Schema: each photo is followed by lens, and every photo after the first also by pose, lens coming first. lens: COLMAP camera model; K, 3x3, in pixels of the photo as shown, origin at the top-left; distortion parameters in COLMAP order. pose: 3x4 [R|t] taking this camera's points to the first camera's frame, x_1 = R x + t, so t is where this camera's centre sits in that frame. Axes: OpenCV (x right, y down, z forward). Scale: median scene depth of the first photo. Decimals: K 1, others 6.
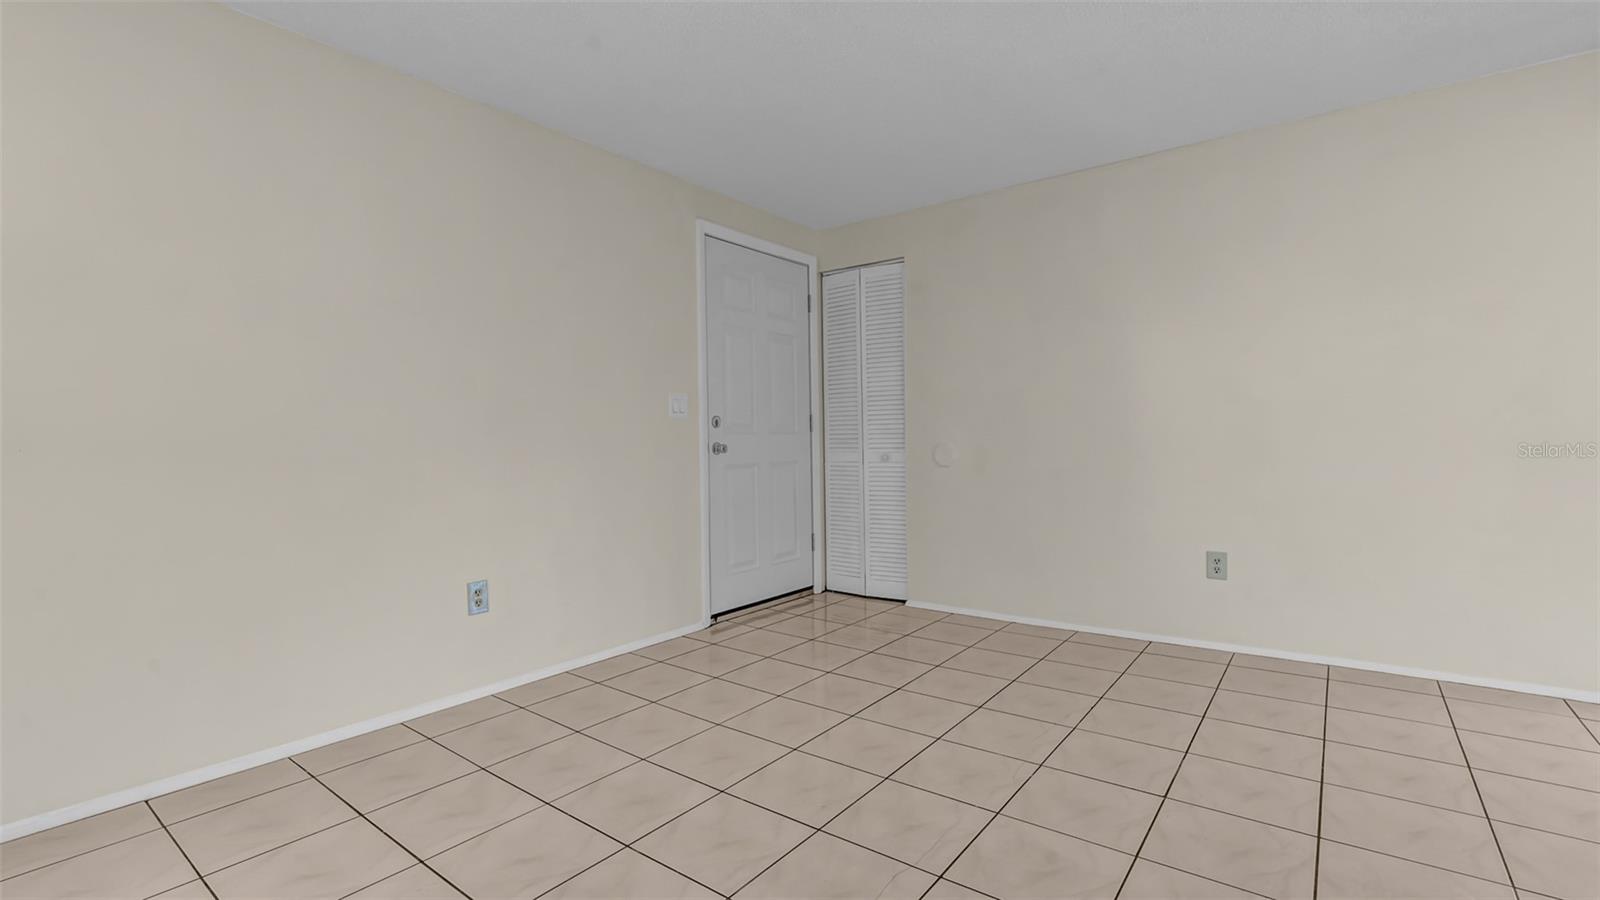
lens RADIAL K [[702.6, 0, 799.8], [0, 702.6, 454.5], [0, 0, 1]] dist [-0.015749, 0.000113]
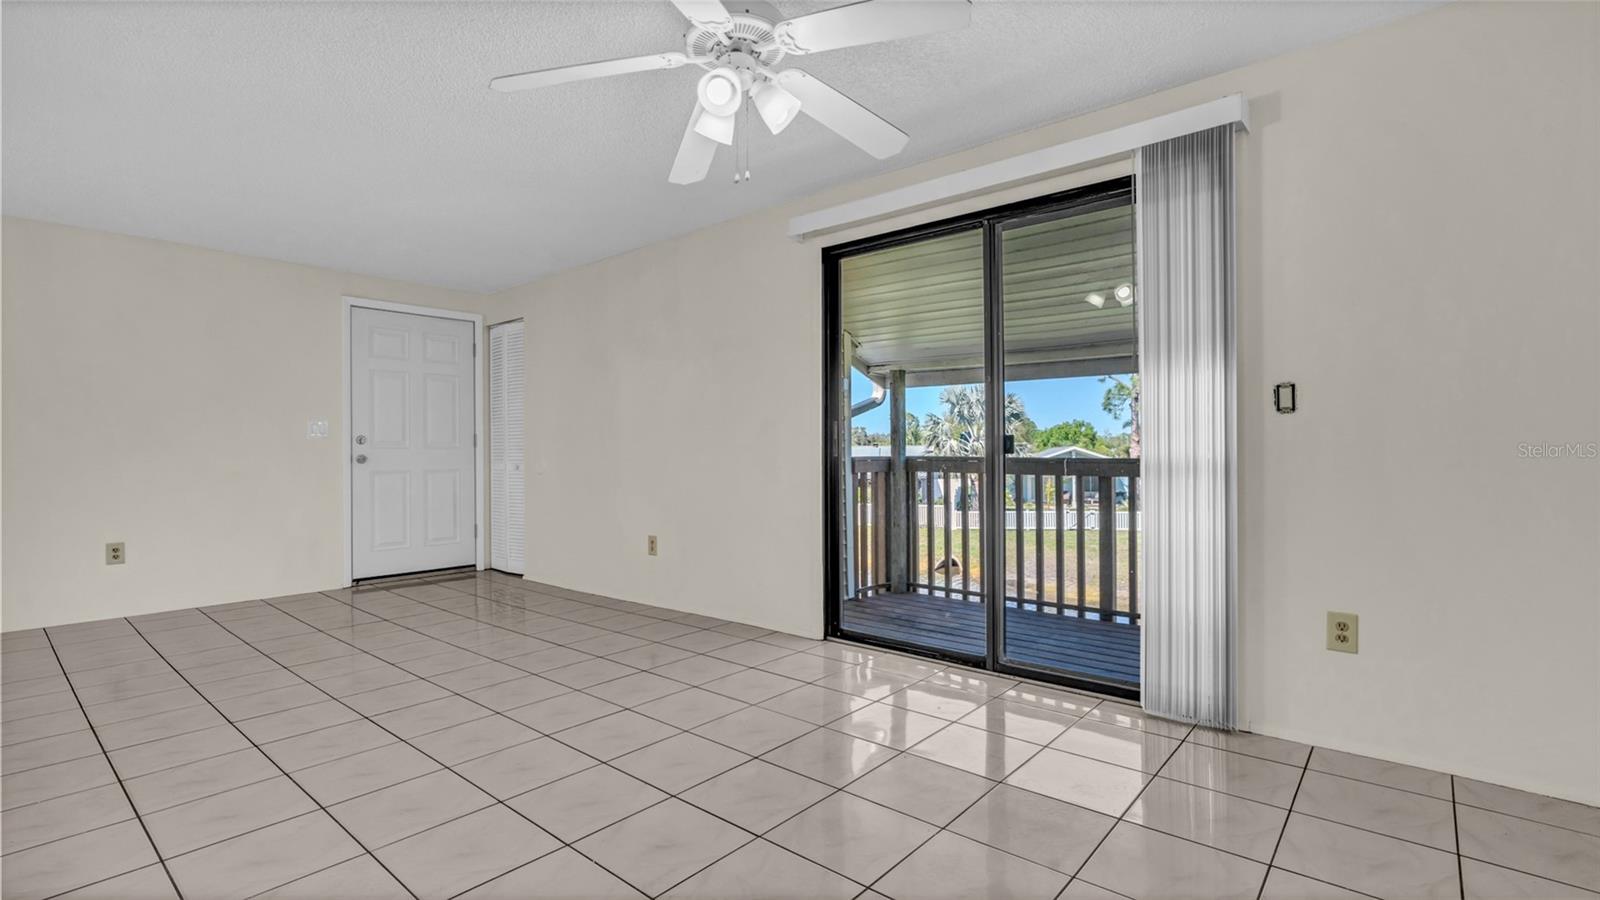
lens RADIAL K [[737.7, 0, 809.0], [0, 737.7, 445.4], [0, 0, 1]] dist [-0.001371, 0.000145]
pose [[0.999058, 0.008409, -0.042562, 0.729187], [-0.009519, 0.999618, -0.025946, -0.005670], [0.042328, 0.026327, 0.998757, -0.367221]]
